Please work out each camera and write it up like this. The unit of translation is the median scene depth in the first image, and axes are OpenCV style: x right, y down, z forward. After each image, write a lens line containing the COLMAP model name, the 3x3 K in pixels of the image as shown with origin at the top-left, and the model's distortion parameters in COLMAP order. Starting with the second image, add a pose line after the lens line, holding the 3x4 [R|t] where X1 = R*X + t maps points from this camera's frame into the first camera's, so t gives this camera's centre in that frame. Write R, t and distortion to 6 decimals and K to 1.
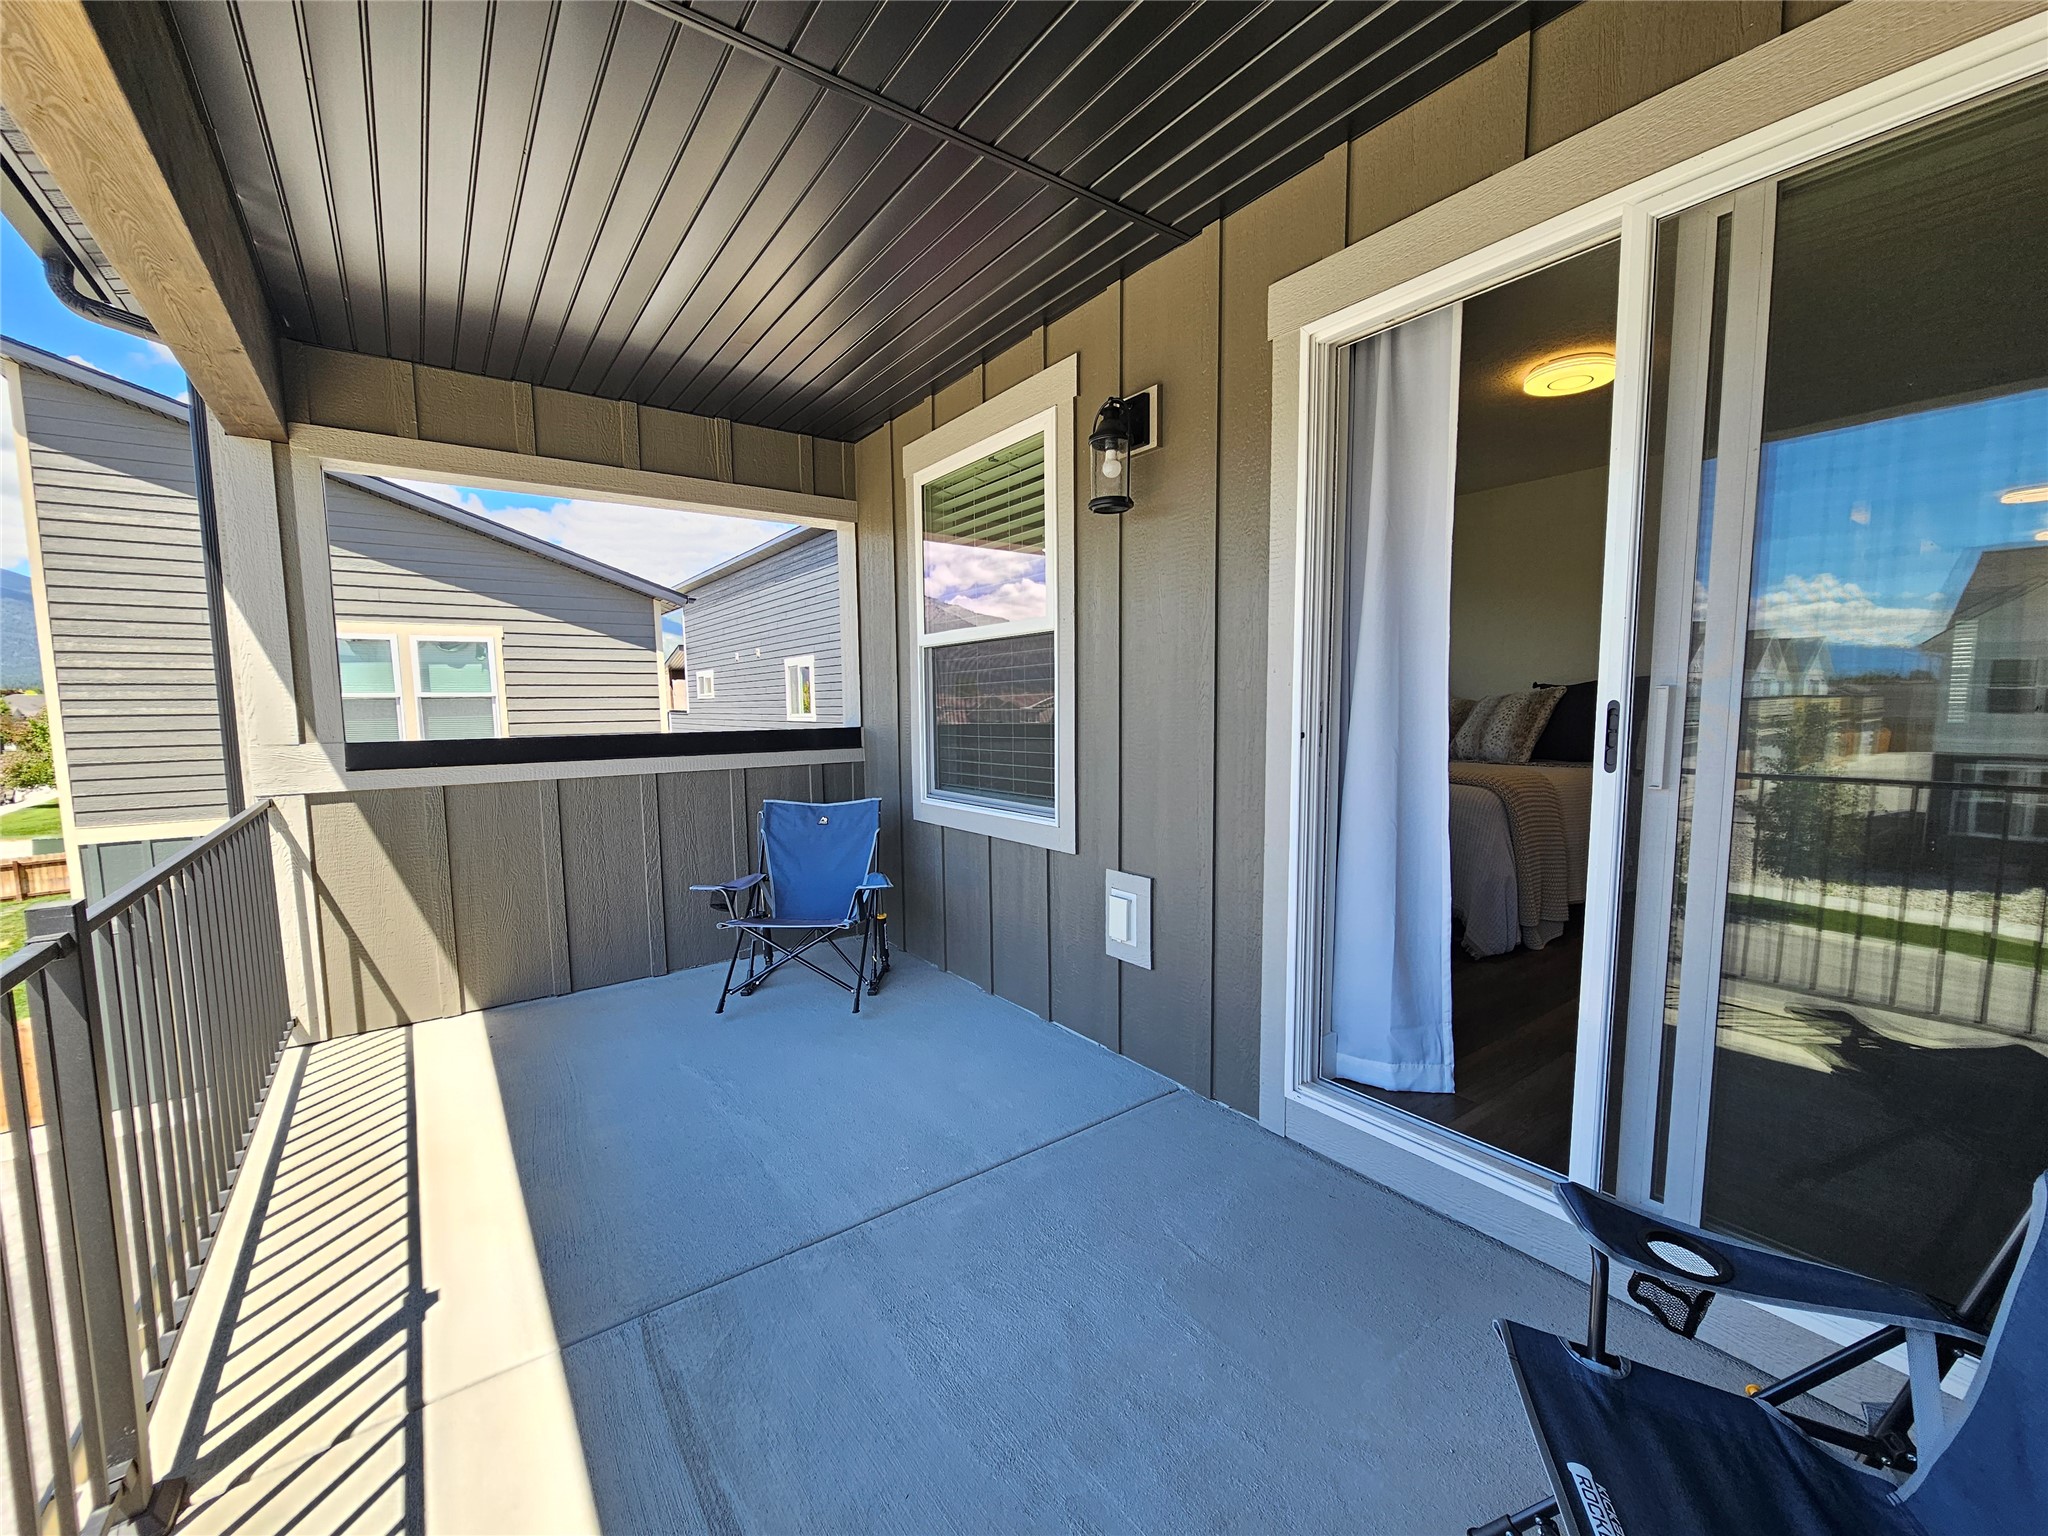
lens RADIAL K [[832.8, 0, 1019.2], [0, 832.8, 774.2], [0, 0, 1]] dist [-0.001372, 0.000425]
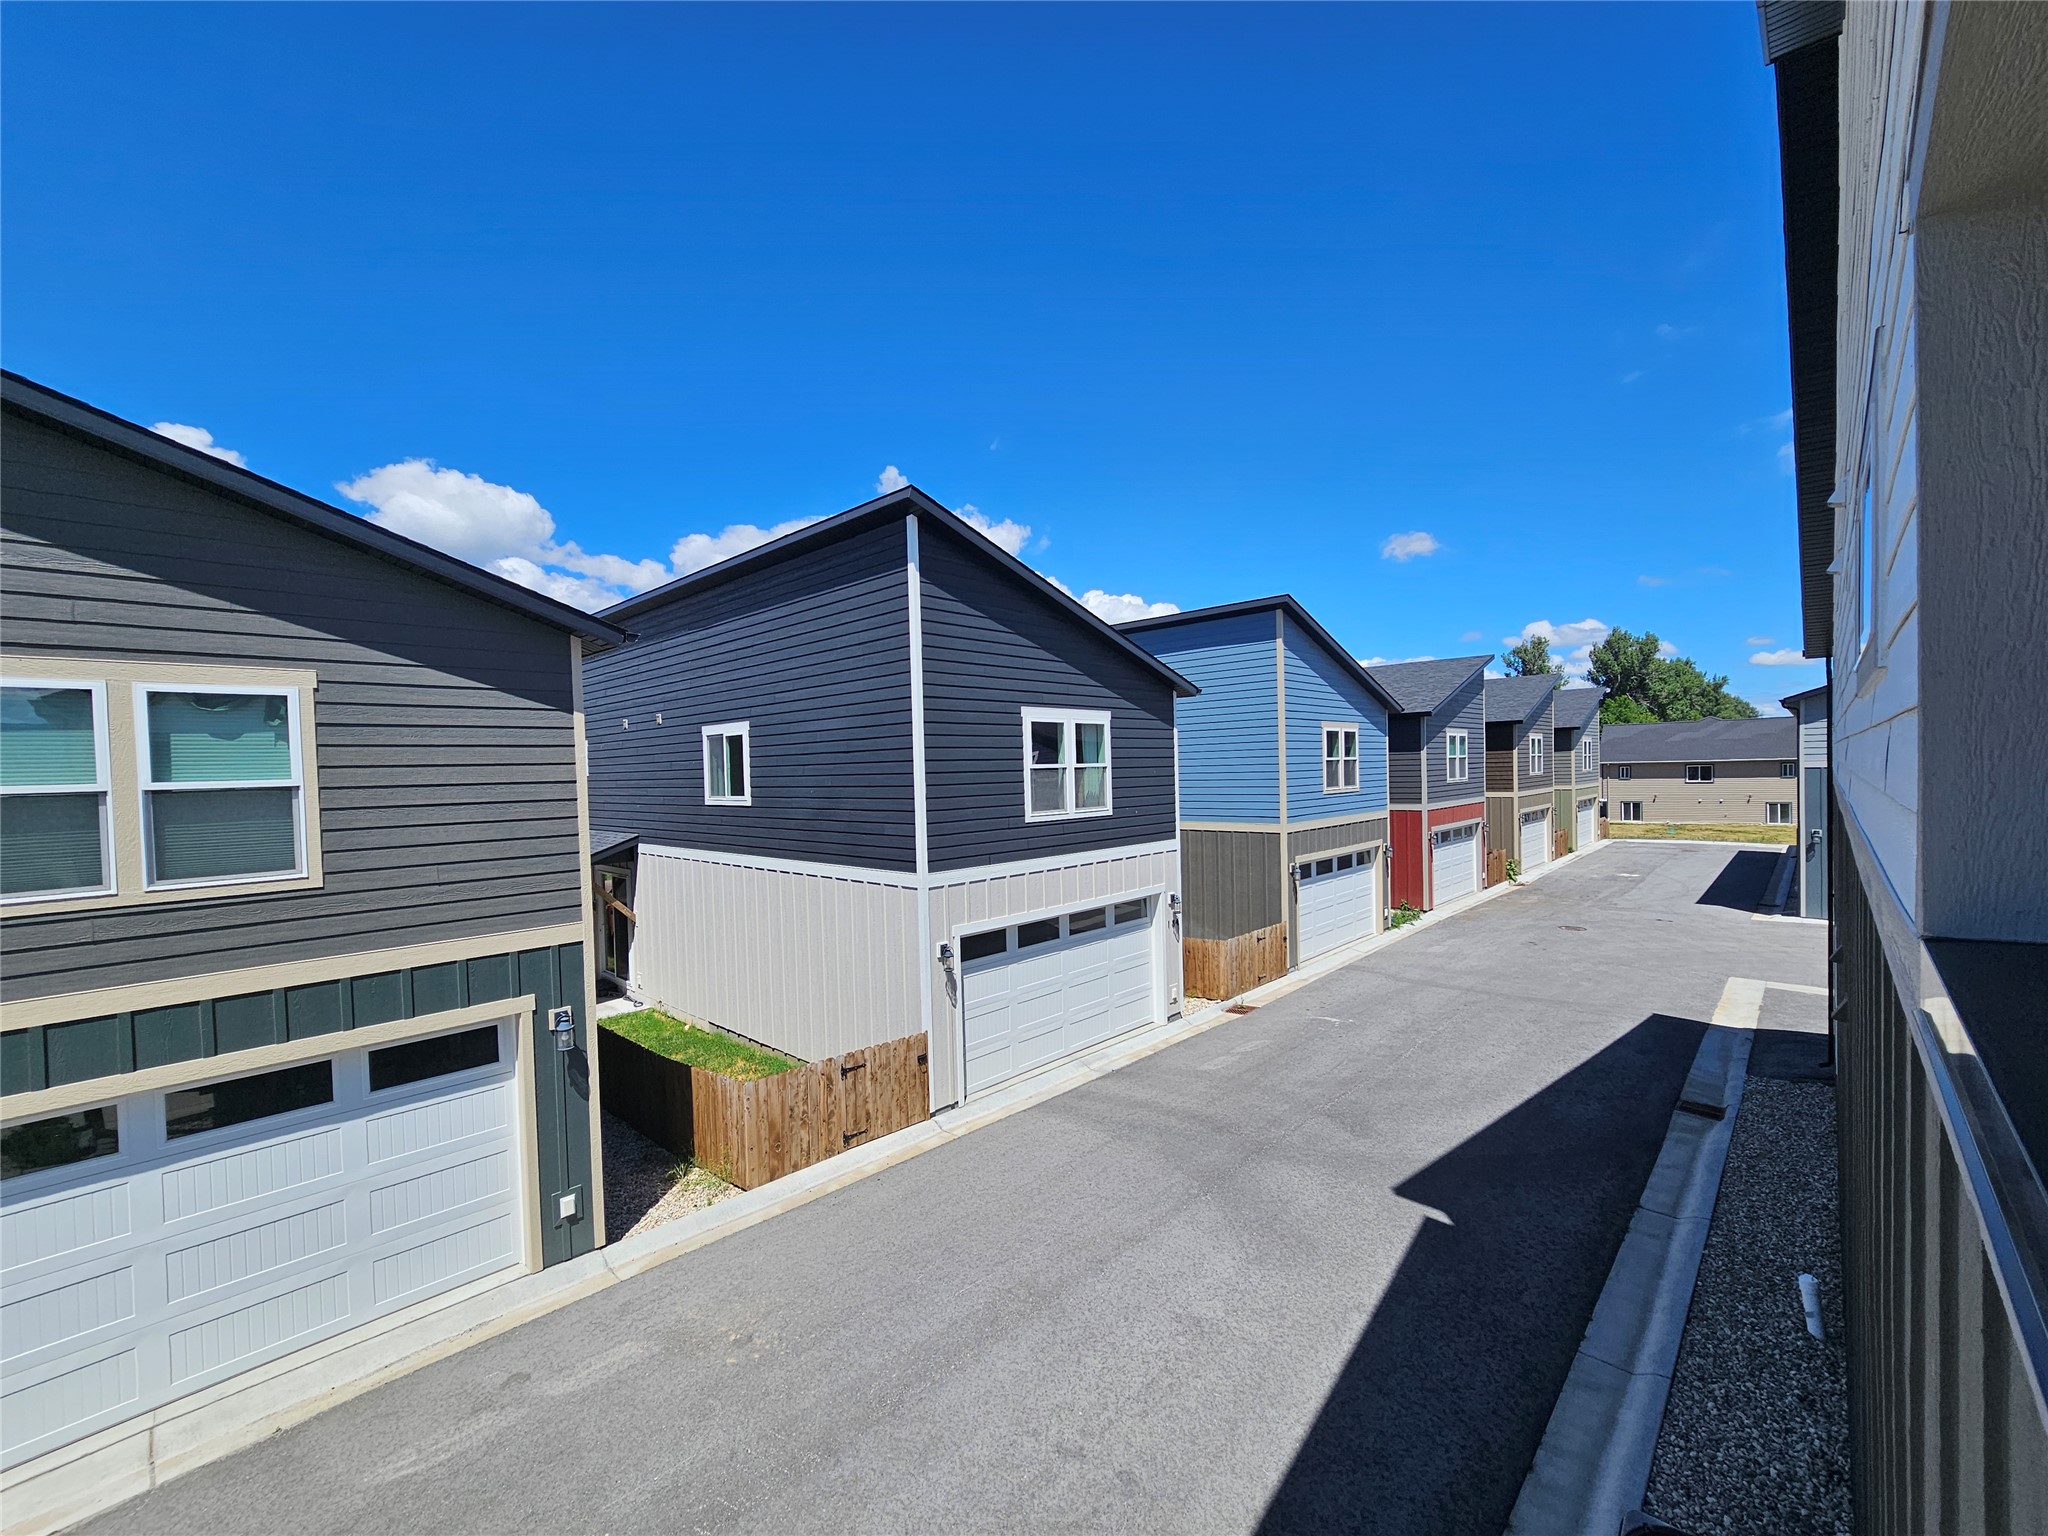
lens RADIAL K [[832.8, 0, 1029.0], [0, 832.8, 779.7], [0, 0, 1]] dist [-0.001372, 0.000425]
pose [[0.981659, -0.022035, 0.189366, -0.226054], [0.036535, 0.996631, -0.073426, -0.035119], [-0.187110, 0.078998, 0.979157, 0.315321]]
